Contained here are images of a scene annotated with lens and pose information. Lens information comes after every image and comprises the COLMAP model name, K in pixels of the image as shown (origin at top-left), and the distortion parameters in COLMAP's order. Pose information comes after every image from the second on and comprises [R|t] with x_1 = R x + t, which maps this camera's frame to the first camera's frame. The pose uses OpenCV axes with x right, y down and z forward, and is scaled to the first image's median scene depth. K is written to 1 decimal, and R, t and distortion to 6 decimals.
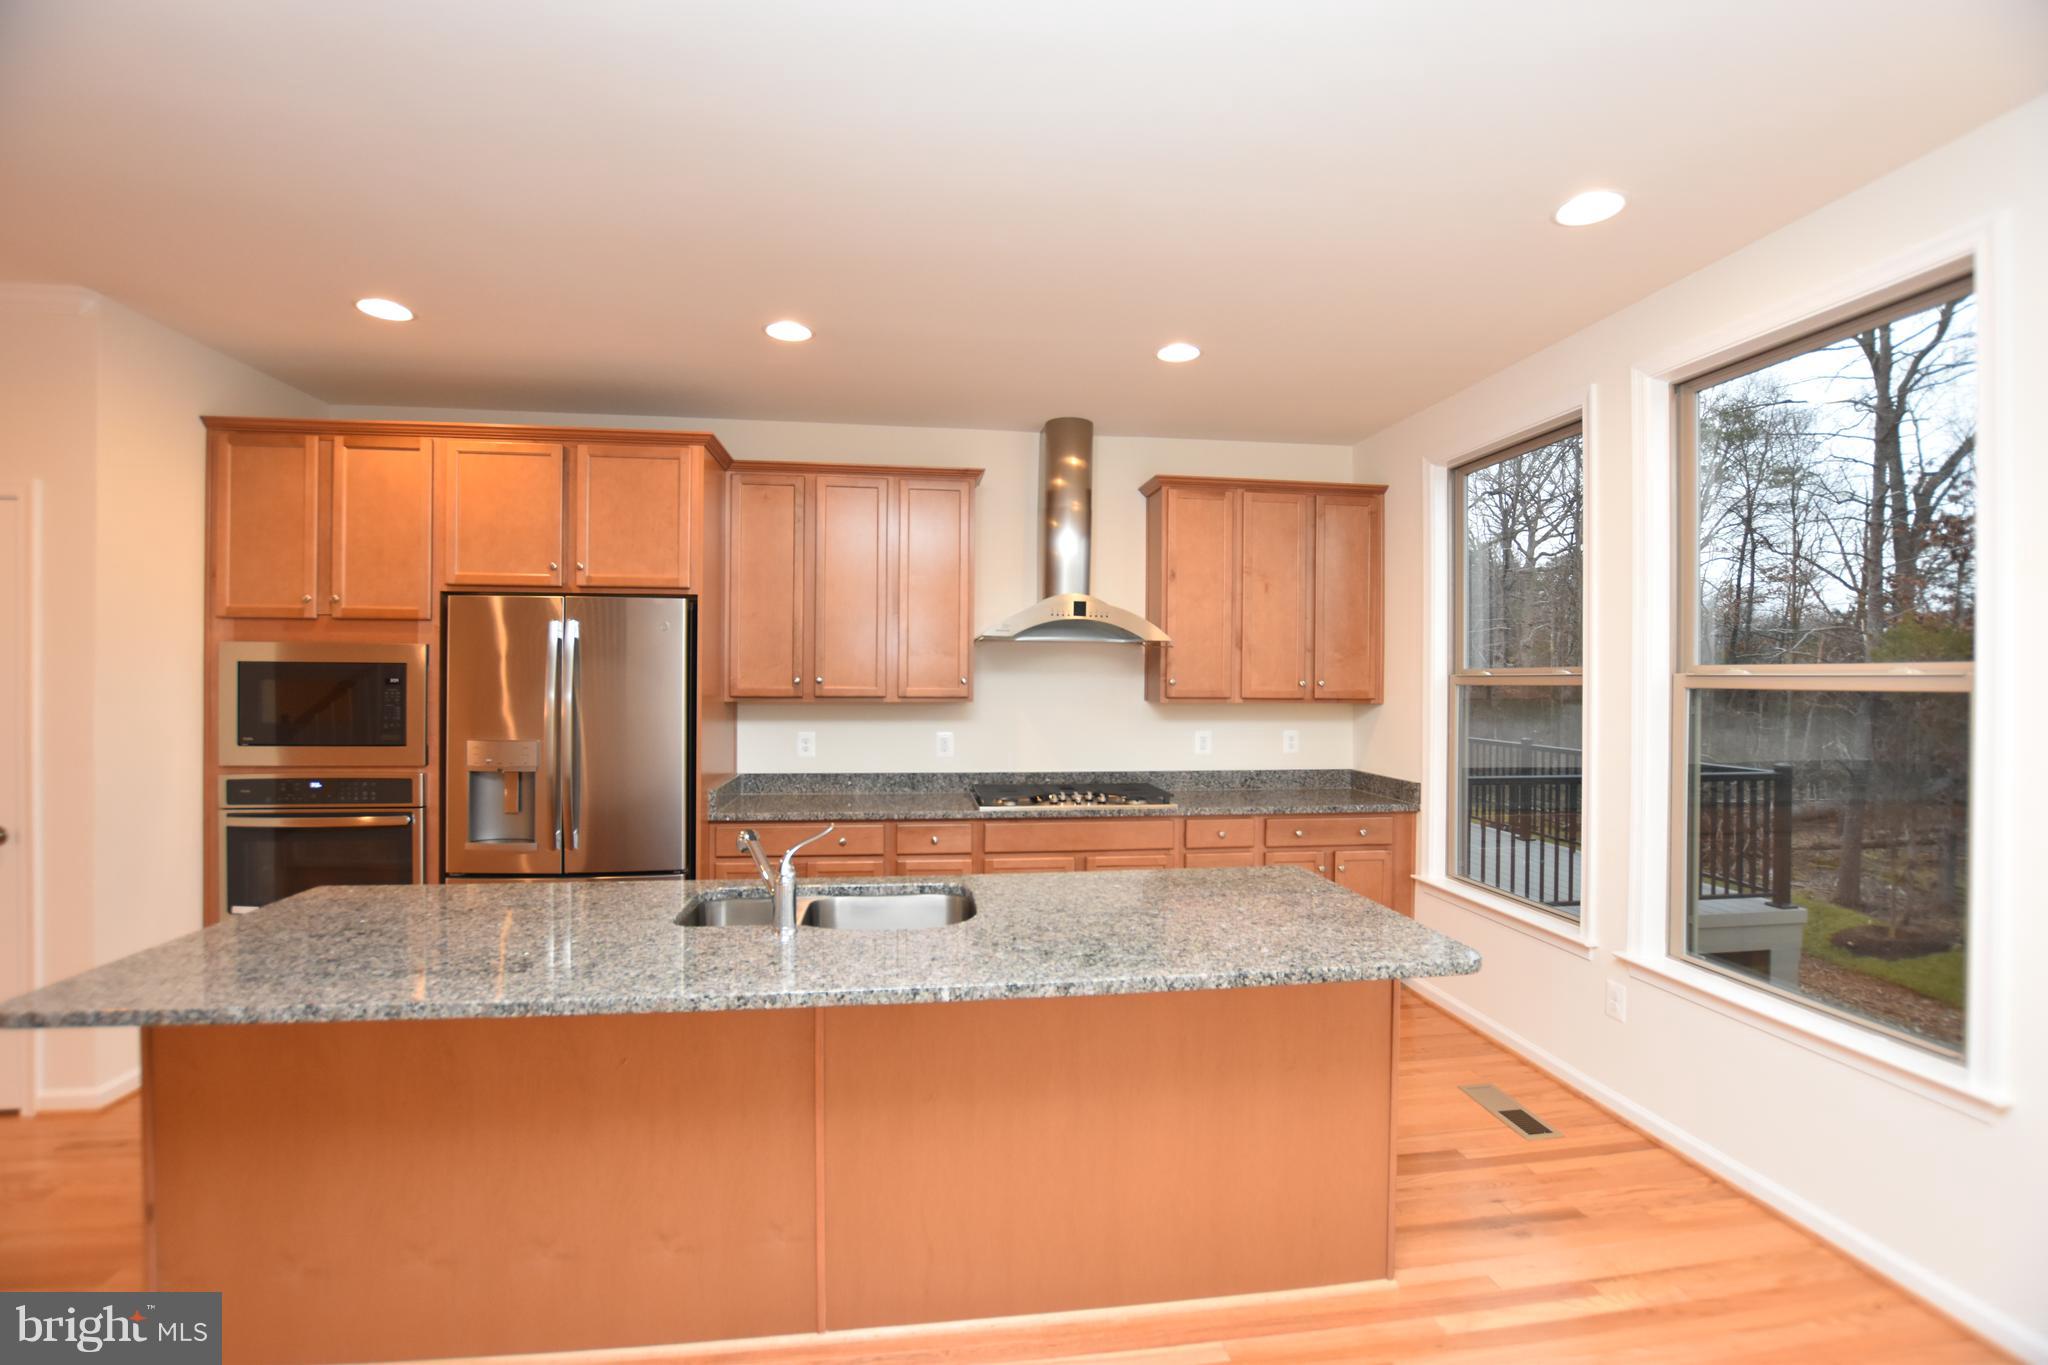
lens RADIAL K [[903.9, 0, 1032.5], [0, 903.9, 678.8], [0, 0, 1]] dist [-0.035037, 0.005309]
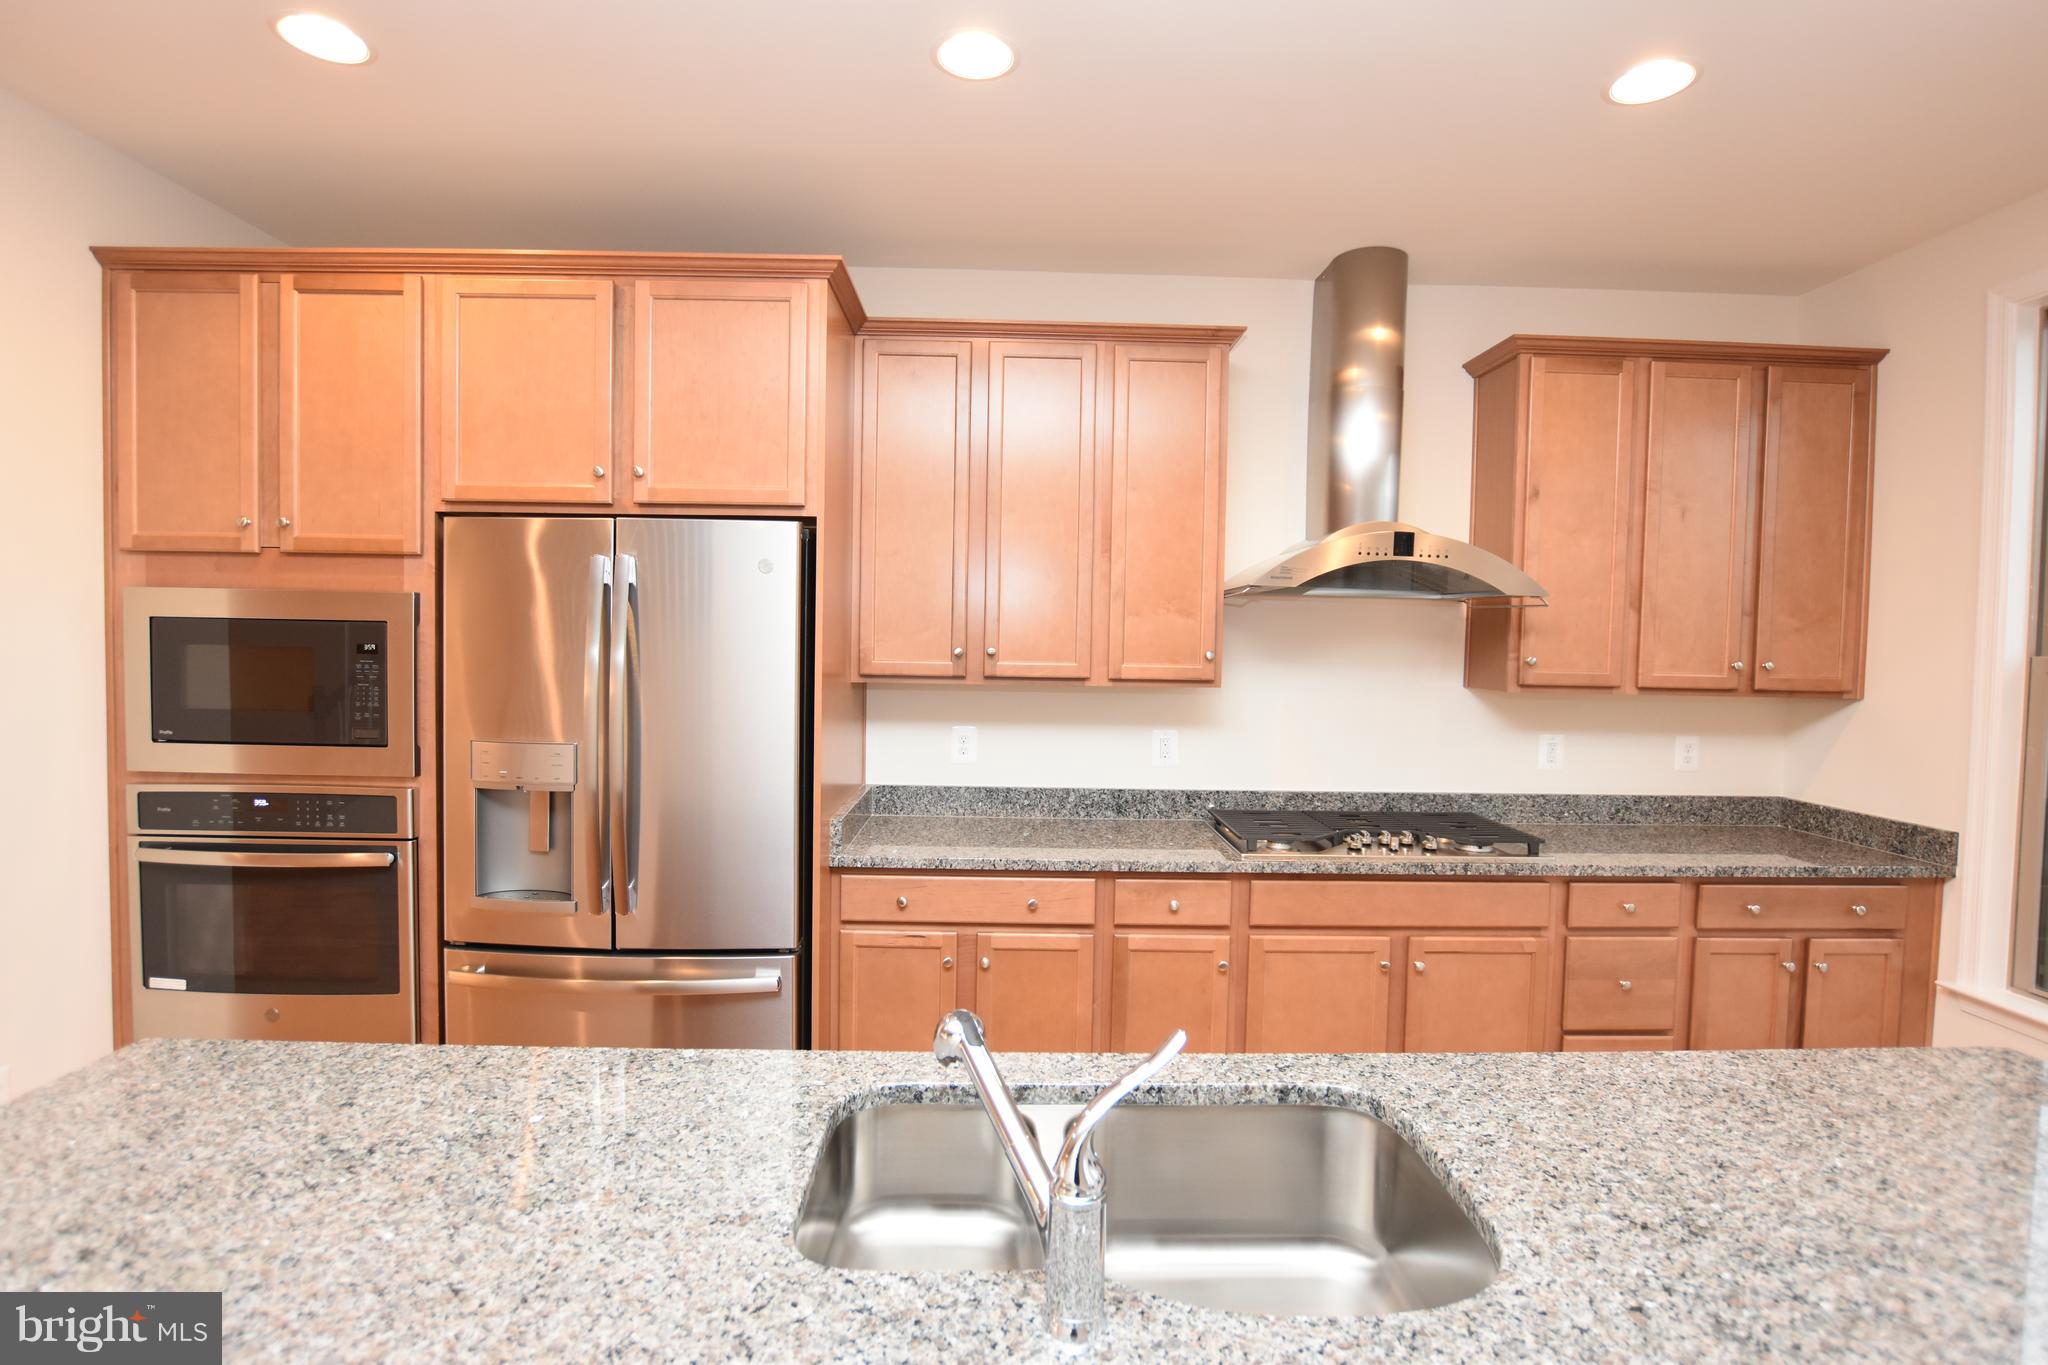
lens RADIAL K [[970.6, 0, 1031.4], [0, 970.6, 675.6], [0, 0, 1]] dist [-0.029472, 0.002133]
pose [[0.993086, 0.014699, -0.116469, -0.142147], [-0.010918, 0.999395, 0.033035, -0.005808], [0.116884, -0.031535, 0.992645, 0.339304]]
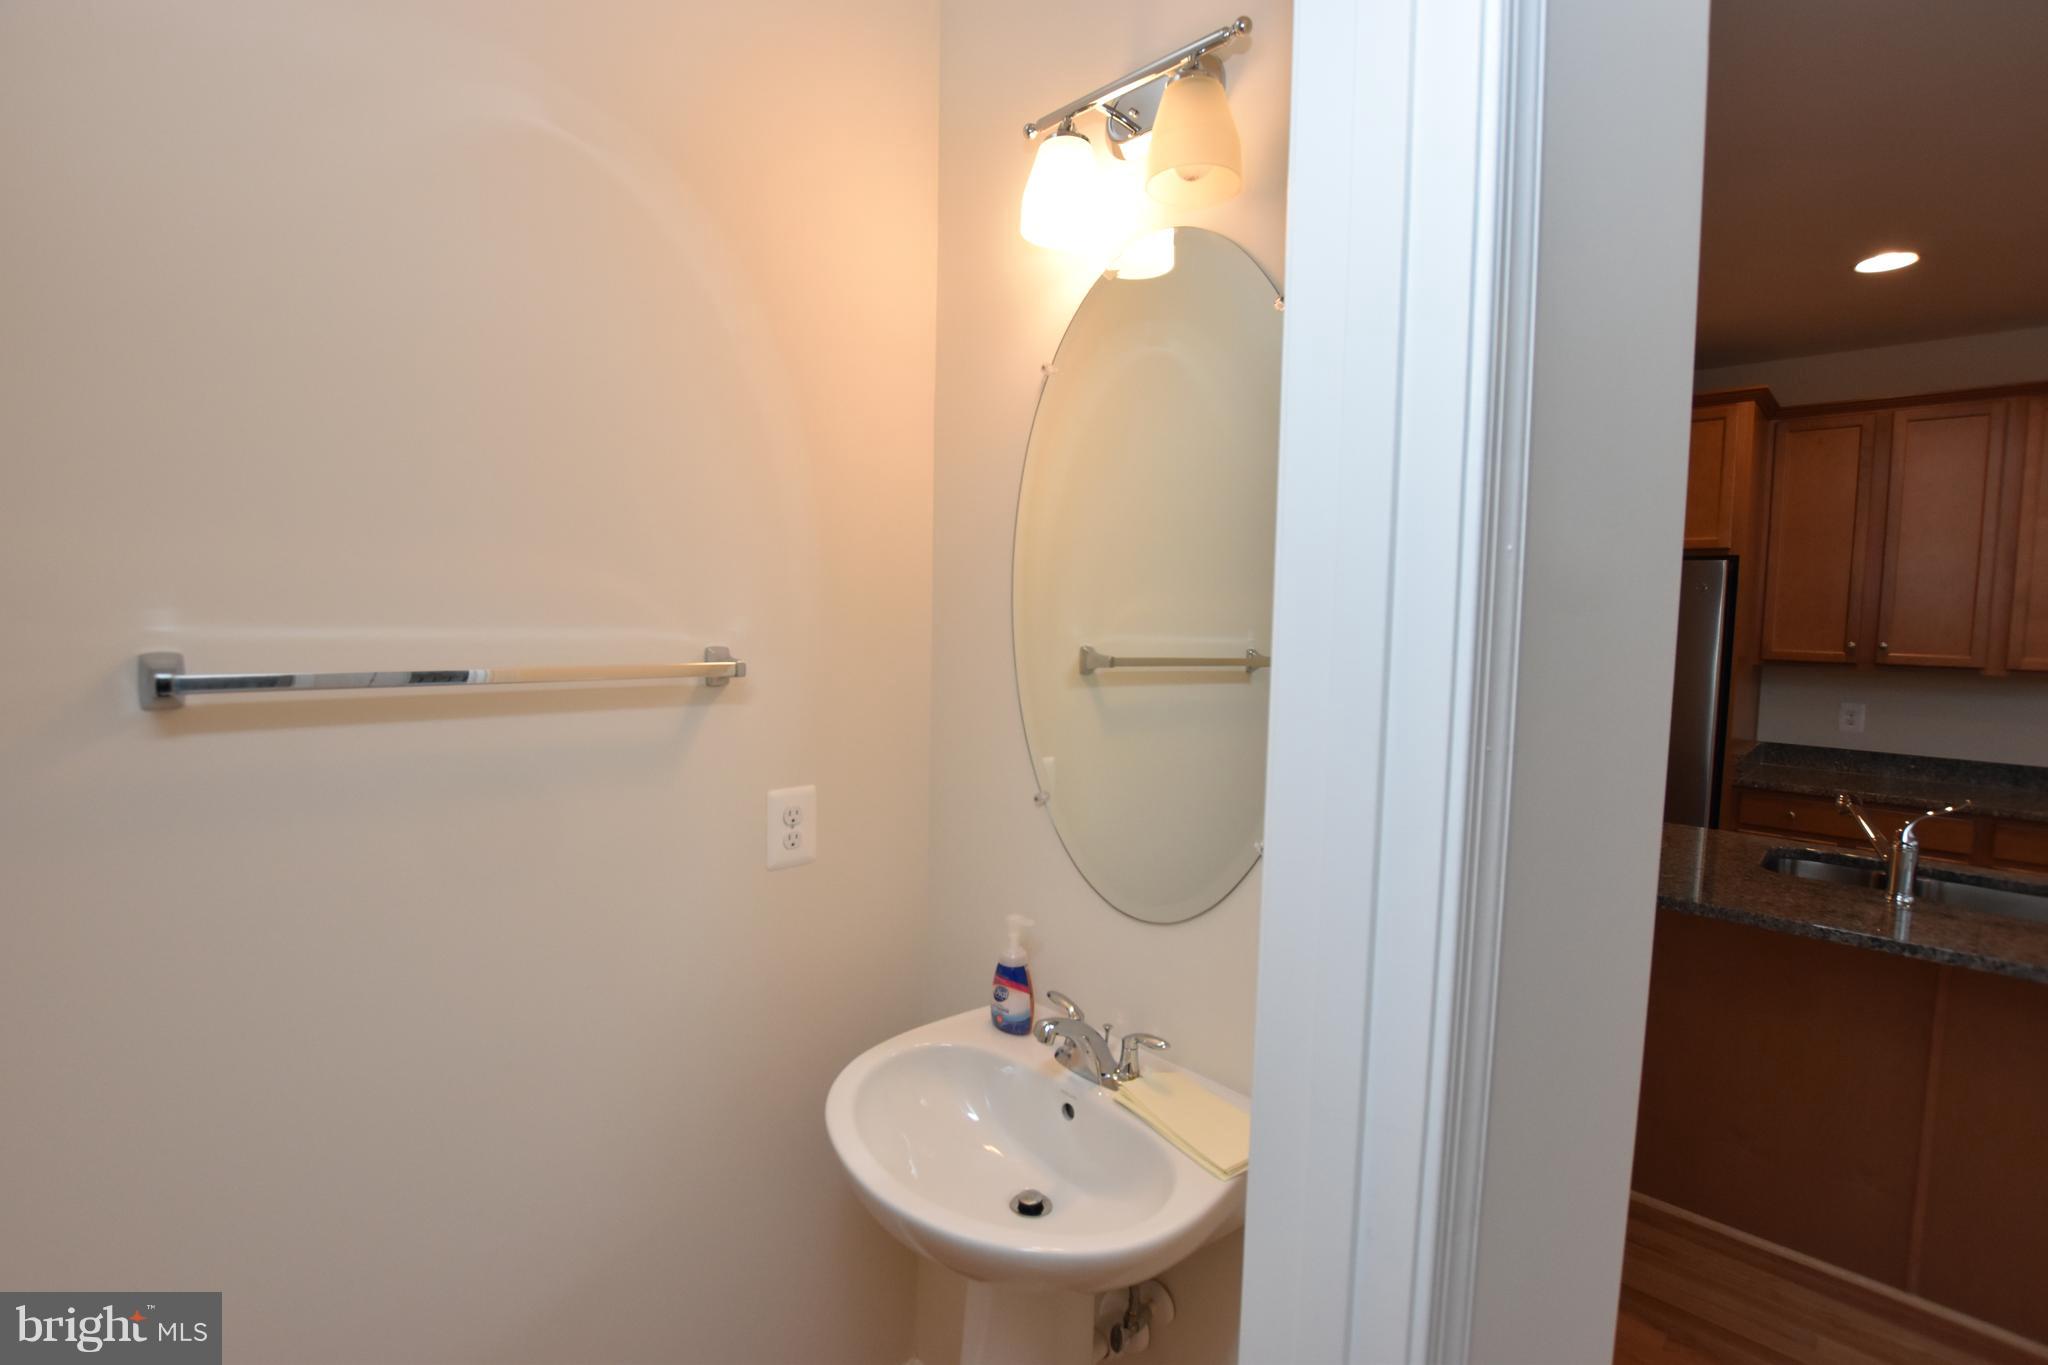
lens RADIAL K [[927.8, 0, 1027.9], [0, 927.8, 676.1], [0, 0, 1]] dist [-0.020528, -0.000738]
pose [[0.607097, 0.061207, -0.792267, -0.043230], [-0.021188, 0.997921, 0.060860, -0.006190], [0.794345, -0.020161, 0.607132, -0.231001]]
